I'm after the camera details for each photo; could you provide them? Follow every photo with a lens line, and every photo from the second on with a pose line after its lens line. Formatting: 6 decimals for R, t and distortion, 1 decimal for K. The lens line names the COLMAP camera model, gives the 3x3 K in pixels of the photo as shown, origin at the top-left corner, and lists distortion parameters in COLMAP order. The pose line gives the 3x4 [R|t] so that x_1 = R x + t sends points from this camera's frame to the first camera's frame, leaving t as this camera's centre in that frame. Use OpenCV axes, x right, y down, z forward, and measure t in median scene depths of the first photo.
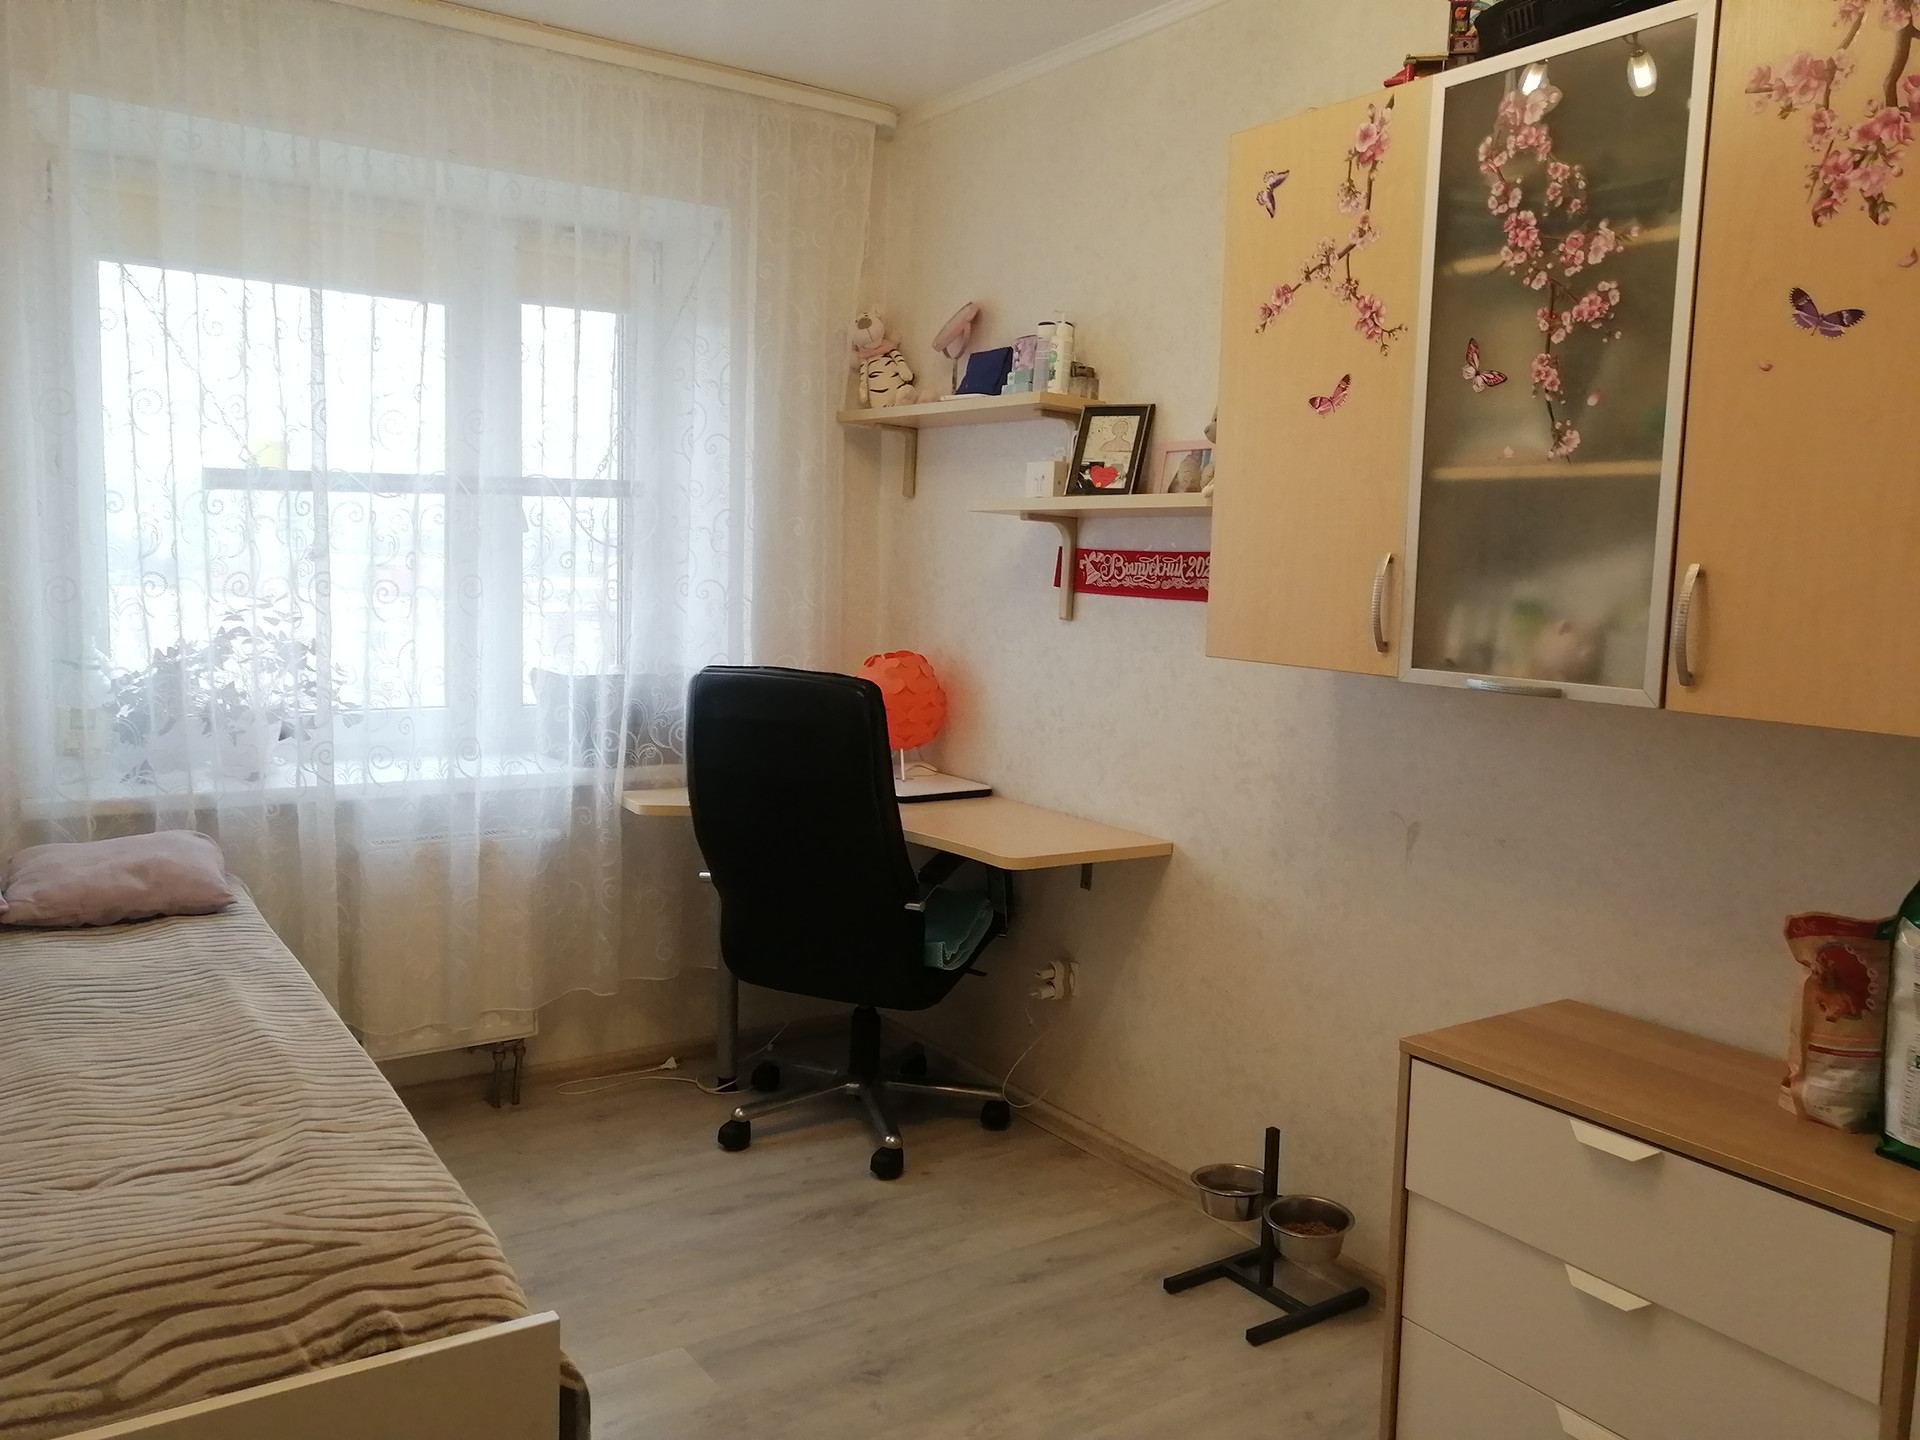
lens RADIAL K [[1495.1, 0, 954.8], [0, 1495.1, 730.6], [0, 0, 1]] dist [-0.010625, 0.034384]
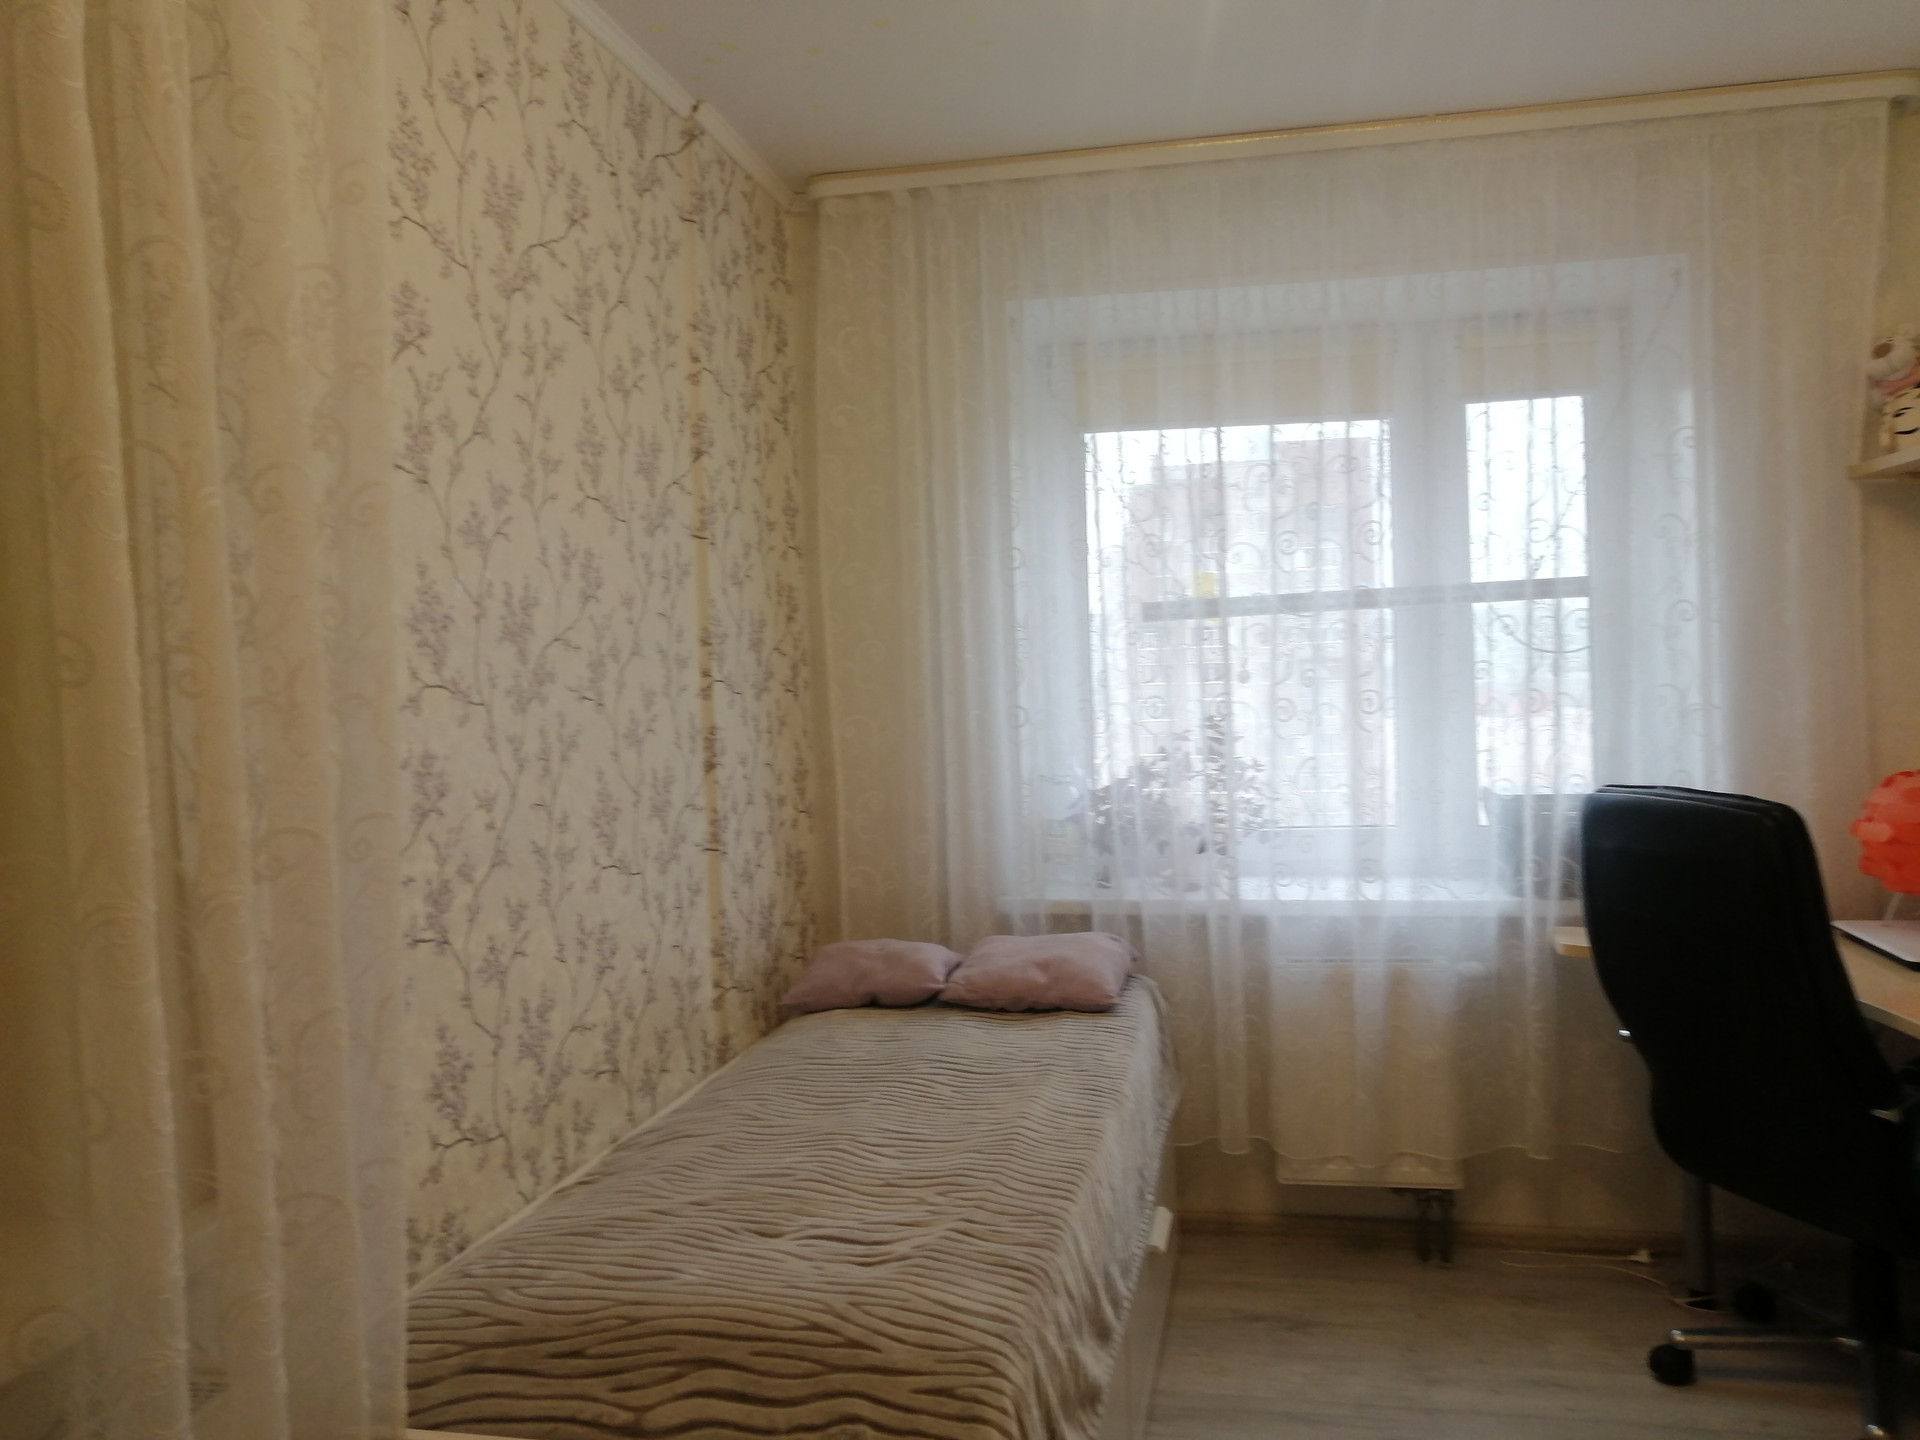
lens RADIAL K [[1495.1, 0, 955.2], [0, 1495.1, 715.1], [0, 0, 1]] dist [-0.010625, 0.034384]
pose [[0.702009, -0.027490, -0.711637, 0.183020], [-0.034238, 0.996797, -0.072281, -0.008962], [0.711345, 0.075107, 0.698819, 0.139992]]
